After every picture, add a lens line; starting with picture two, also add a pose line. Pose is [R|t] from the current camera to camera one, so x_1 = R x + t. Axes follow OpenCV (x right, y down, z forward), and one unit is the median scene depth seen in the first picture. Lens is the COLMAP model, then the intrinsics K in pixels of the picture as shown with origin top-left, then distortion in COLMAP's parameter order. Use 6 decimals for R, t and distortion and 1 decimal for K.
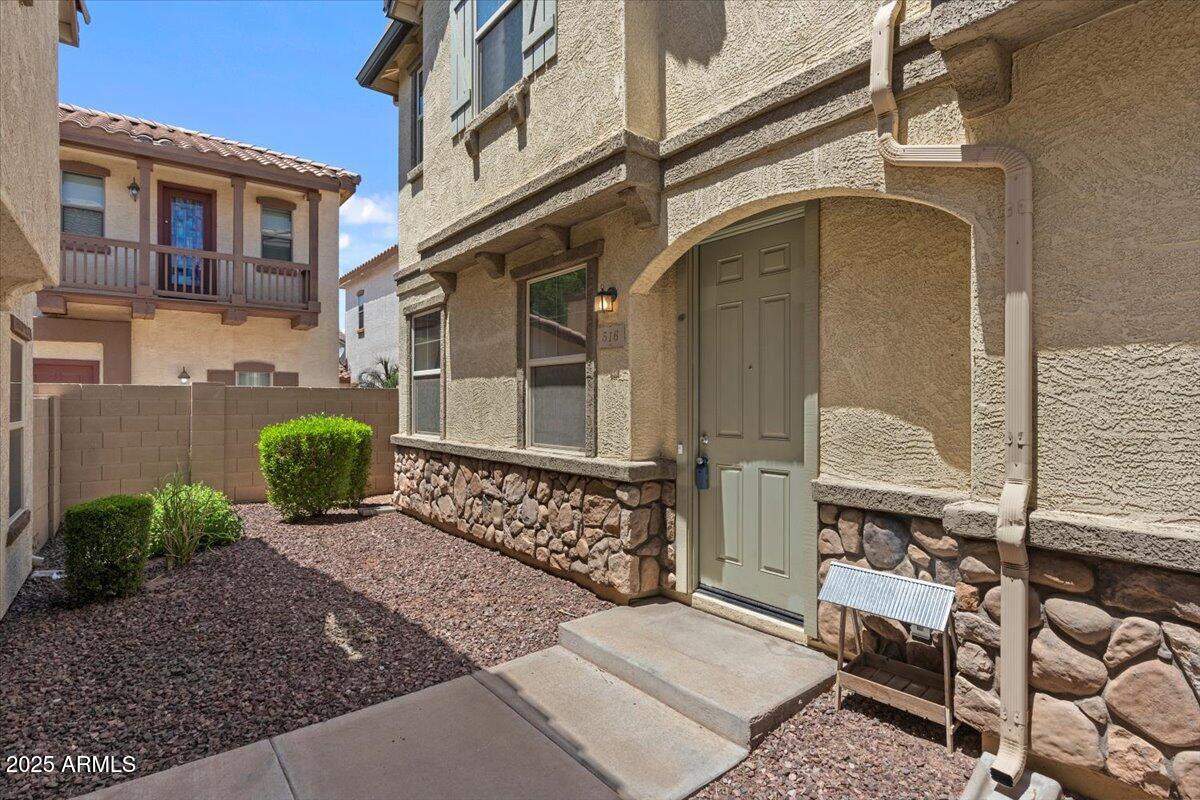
lens RADIAL K [[567.8, 0, 596.0], [0, 567.8, 400.1], [0, 0, 1]] dist [0.000978, -0.000273]
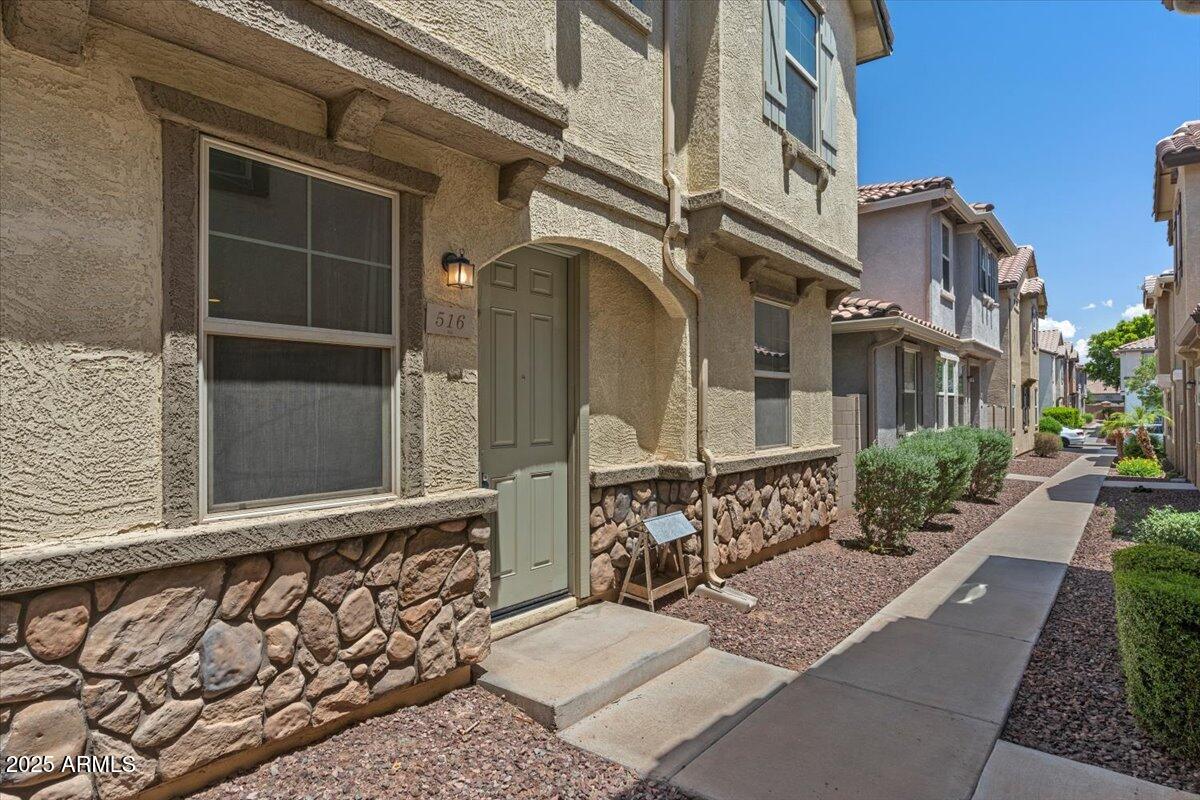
lens RADIAL K [[621.0, 0, 597.0], [0, 621.0, 402.3], [0, 0, 1]] dist [0.001905, 0.000581]
pose [[-0.165634, 0.012486, 0.986108, -0.759477], [0.002934, 0.999922, -0.012168, 0.001268], [-0.986183, 0.000877, -0.165658, 0.923331]]
